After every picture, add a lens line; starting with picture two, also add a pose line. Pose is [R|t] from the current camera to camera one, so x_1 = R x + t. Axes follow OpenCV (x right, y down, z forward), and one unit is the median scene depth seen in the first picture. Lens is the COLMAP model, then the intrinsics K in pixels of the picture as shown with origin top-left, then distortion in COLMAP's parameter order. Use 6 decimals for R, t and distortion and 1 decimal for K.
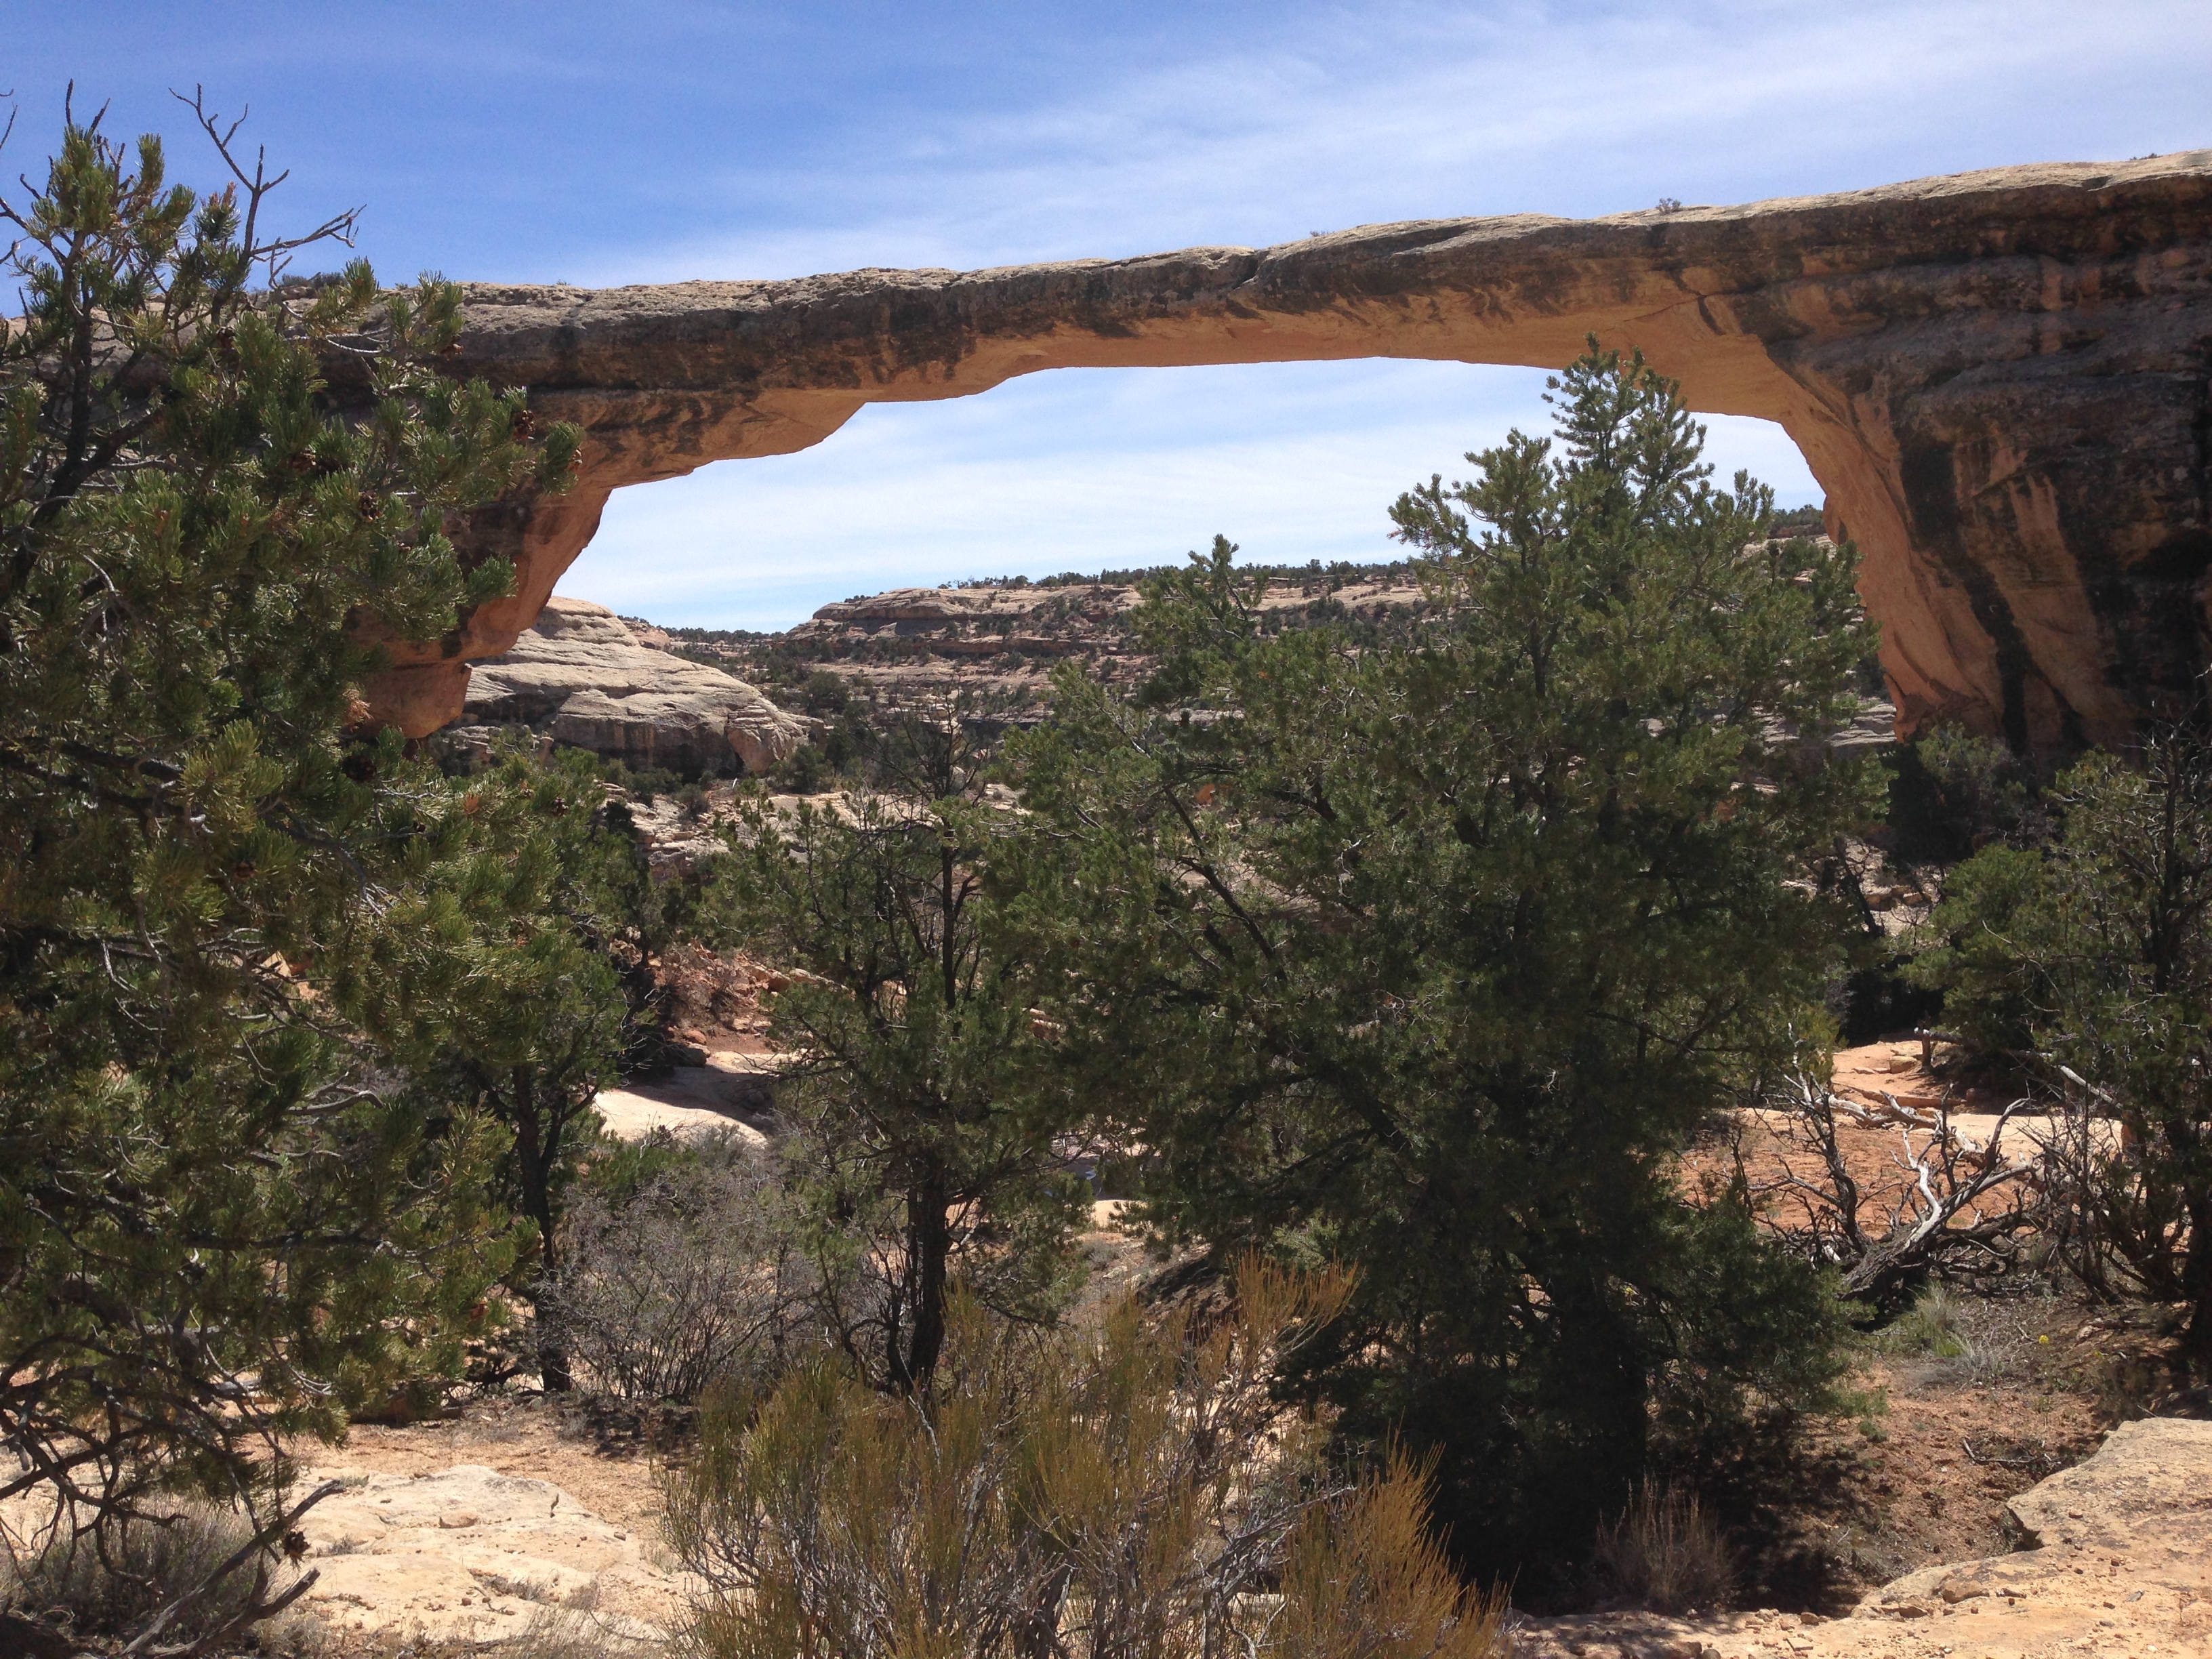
lens RADIAL K [[2026.4, 0, 1115.2], [0, 2026.4, 838.3], [0, 0, 1]] dist [0.032049, 0.000000]
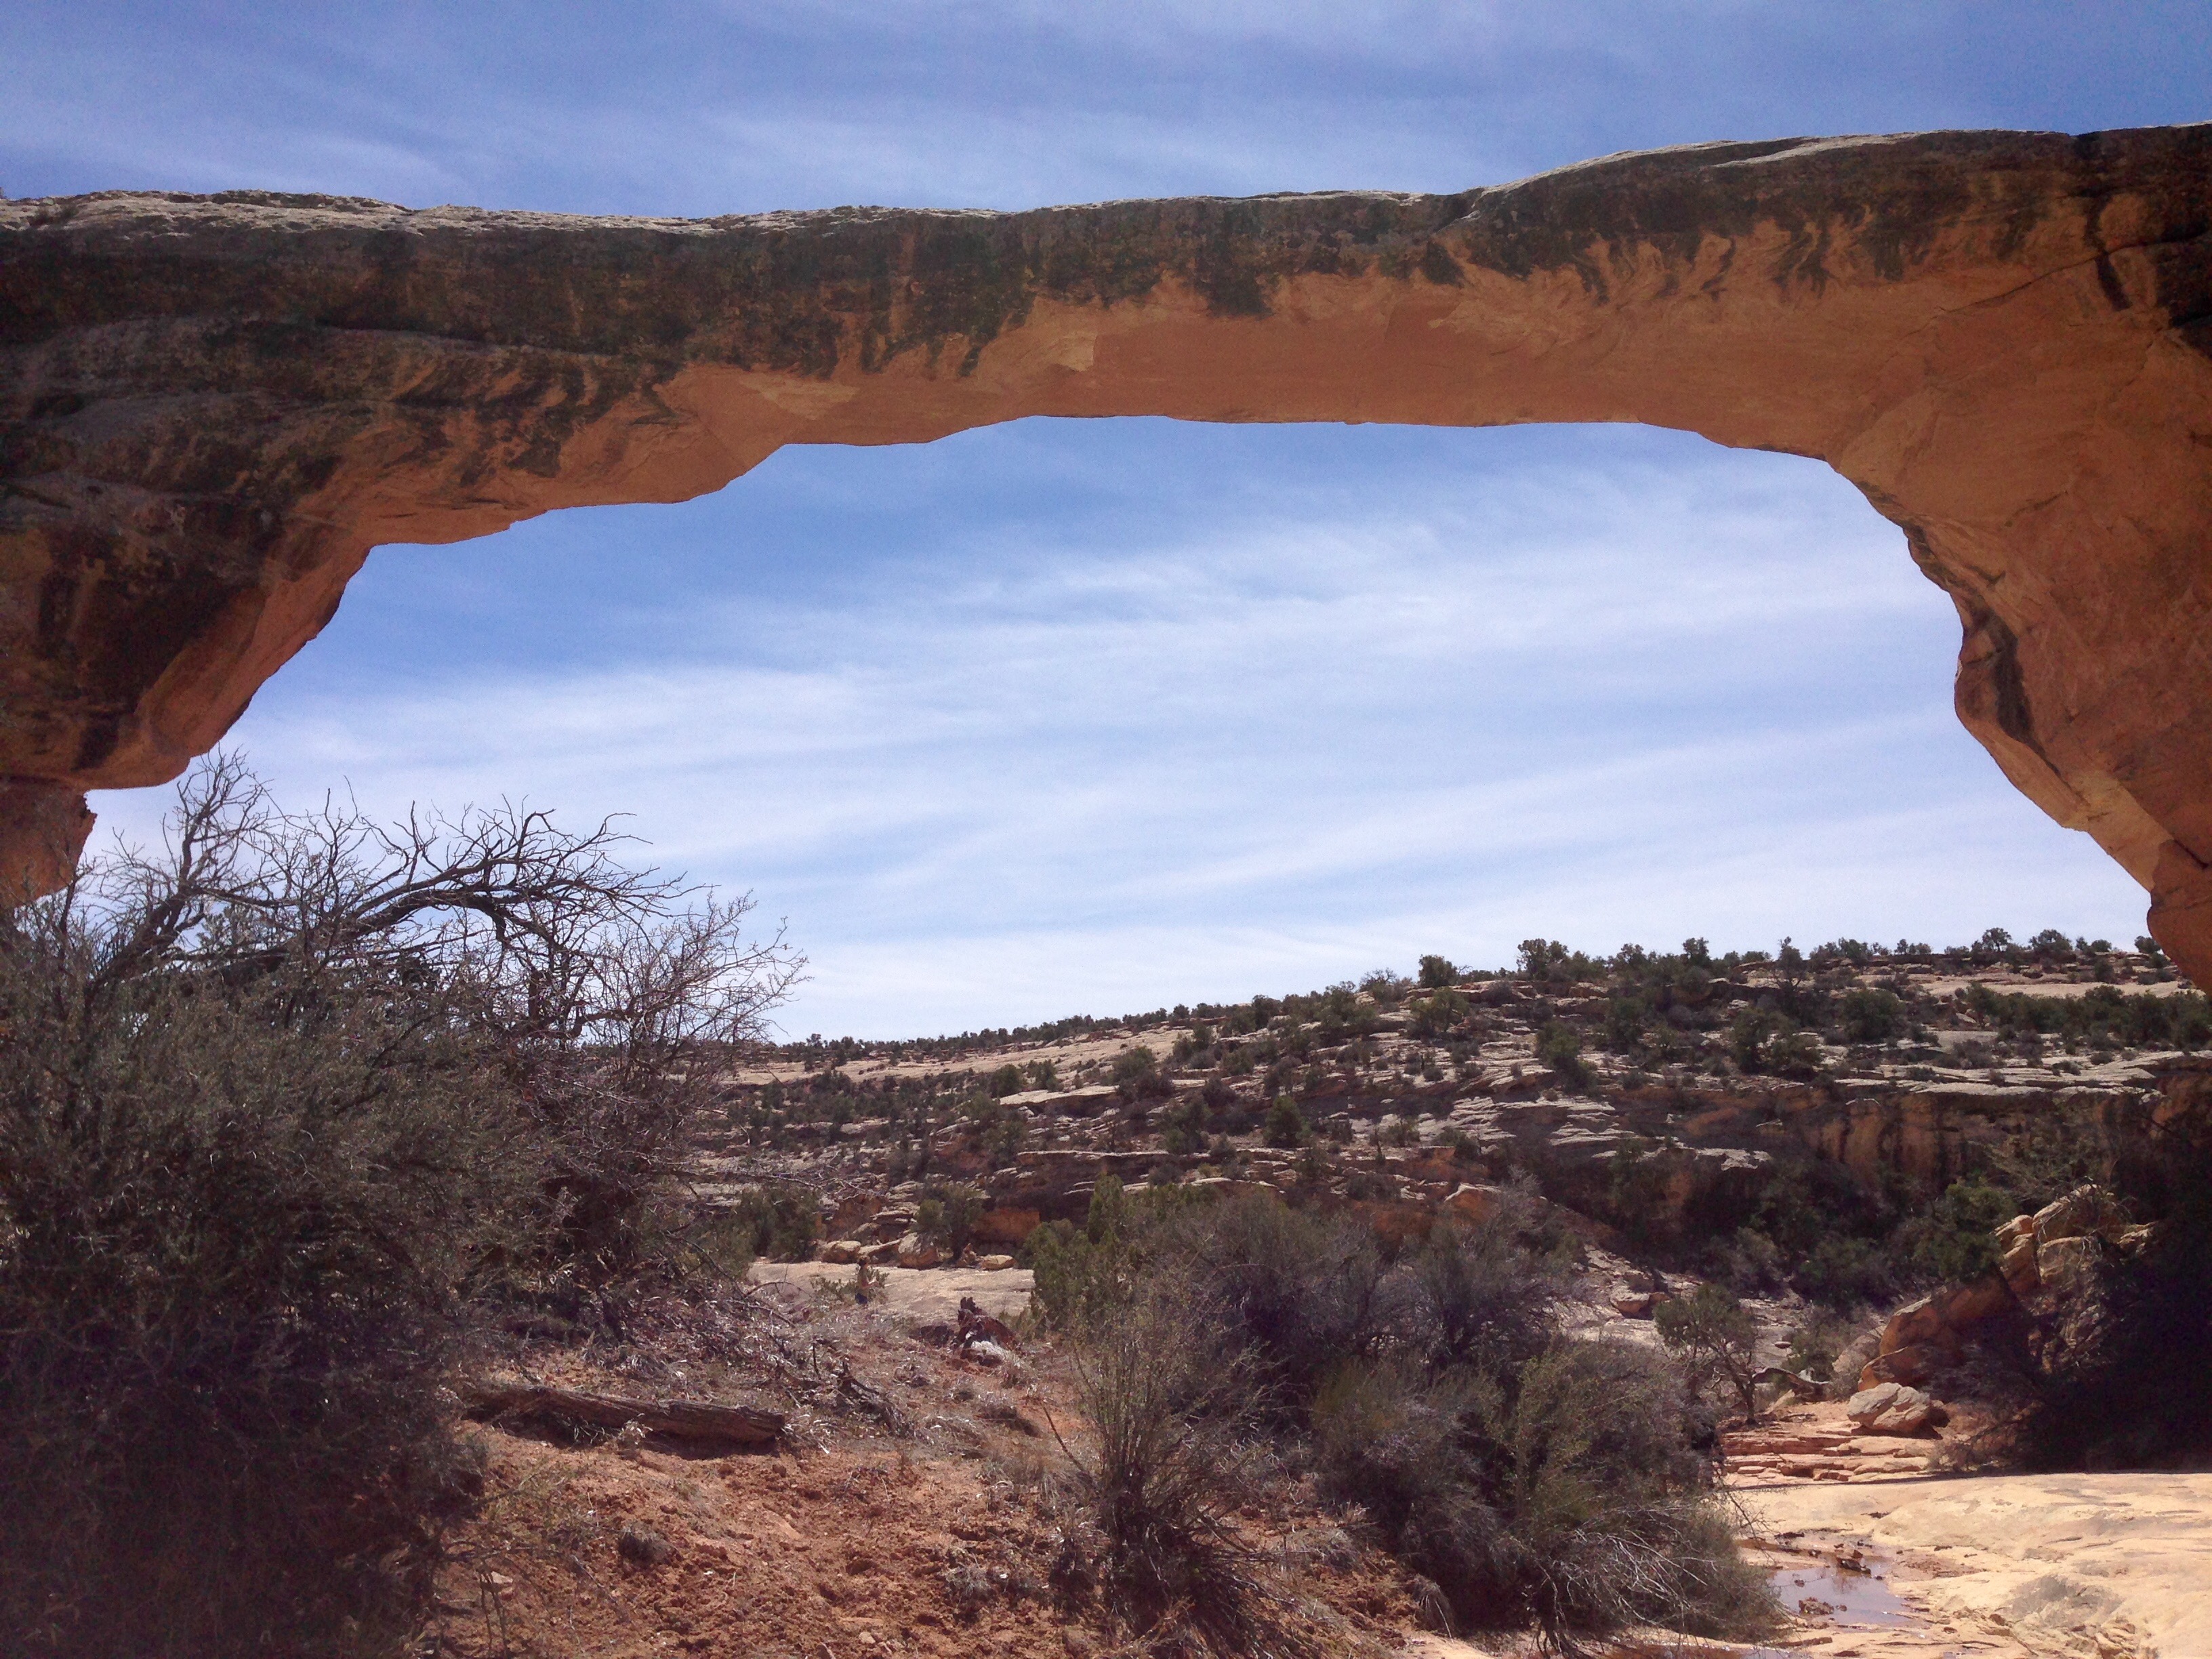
lens RADIAL K [[2026.4, 0, 1115.2], [0, 2026.4, 840.7], [0, 0, 1]] dist [0.032049, 0.000000]
pose [[0.962880, 0.051698, 0.264933, -0.208669], [0.015526, 0.969256, -0.245565, 0.102425], [-0.269483, 0.240563, 0.932474, 0.372251]]
